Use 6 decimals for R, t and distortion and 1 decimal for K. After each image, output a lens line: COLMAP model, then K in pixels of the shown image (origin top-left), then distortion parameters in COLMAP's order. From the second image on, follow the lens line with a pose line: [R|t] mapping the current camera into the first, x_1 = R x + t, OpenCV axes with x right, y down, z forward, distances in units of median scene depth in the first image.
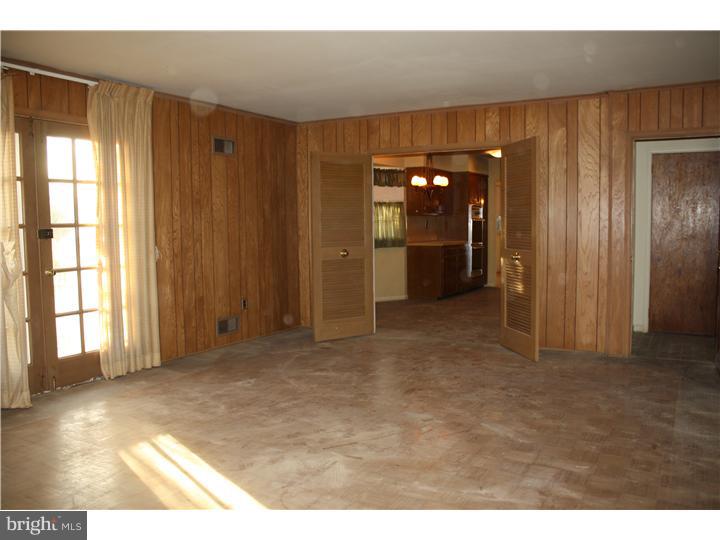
lens RADIAL K [[603.7, 0, 368.2], [0, 603.7, 269.2], [0, 0, 1]] dist [-0.160260, 0.125318]
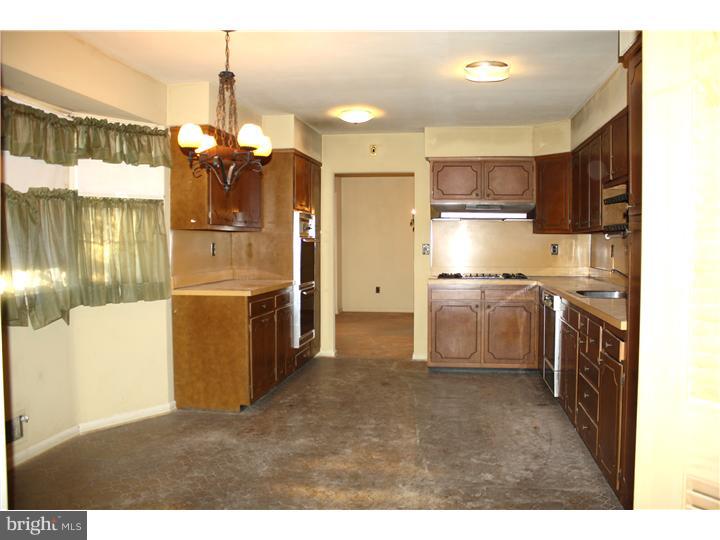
lens RADIAL K [[603.7, 0, 368.2], [0, 603.7, 269.2], [0, 0, 1]] dist [-0.160260, 0.125318]
pose [[0.935004, -0.004873, 0.354604, 0.041598], [0.017457, 0.999326, -0.032297, -0.038987], [-0.354208, 0.036388, 0.934458, 0.491408]]
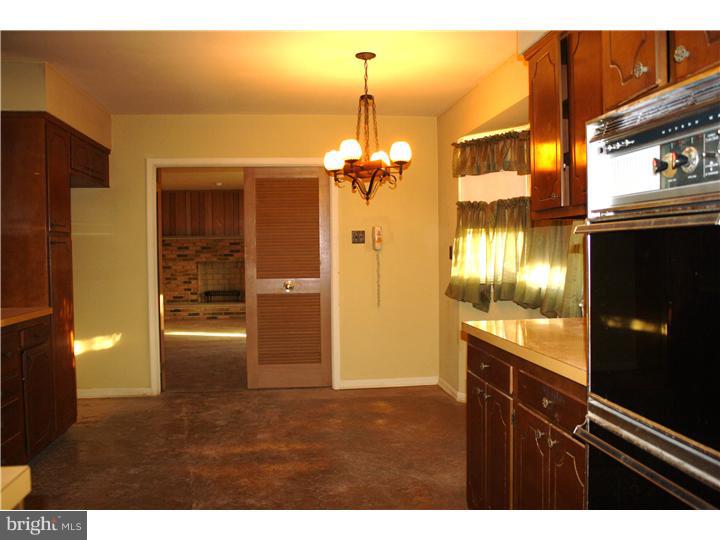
lens RADIAL K [[625.4, 0, 367.8], [0, 625.4, 268.0], [0, 0, 1]] dist [-0.153096, 0.135861]
pose [[-0.795741, 0.040108, -0.604308, 0.309099], [-0.024200, 0.994902, 0.097898, -0.087477], [0.605154, 0.092526, -0.790713, 1.105902]]
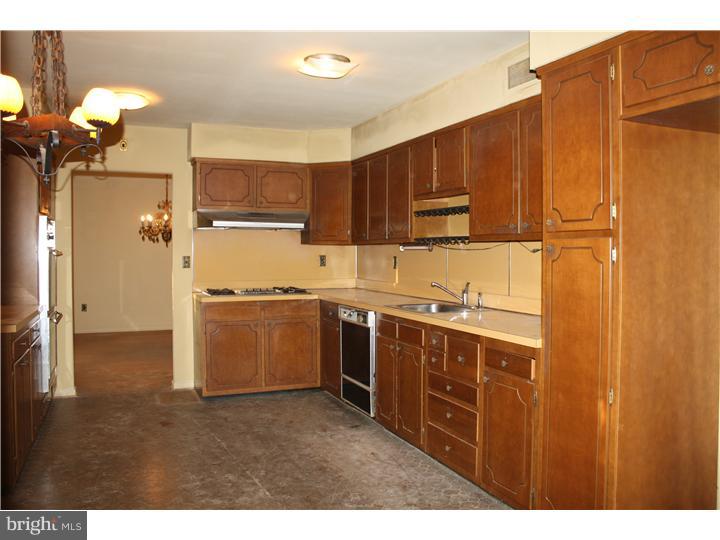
lens RADIAL K [[603.7, 0, 368.2], [0, 603.7, 269.2], [0, 0, 1]] dist [-0.160260, 0.125318]
pose [[0.606374, -0.014547, 0.795047, -0.010717], [0.054945, 0.998209, -0.023642, -0.050677], [-0.793279, 0.058020, 0.606087, 0.595678]]
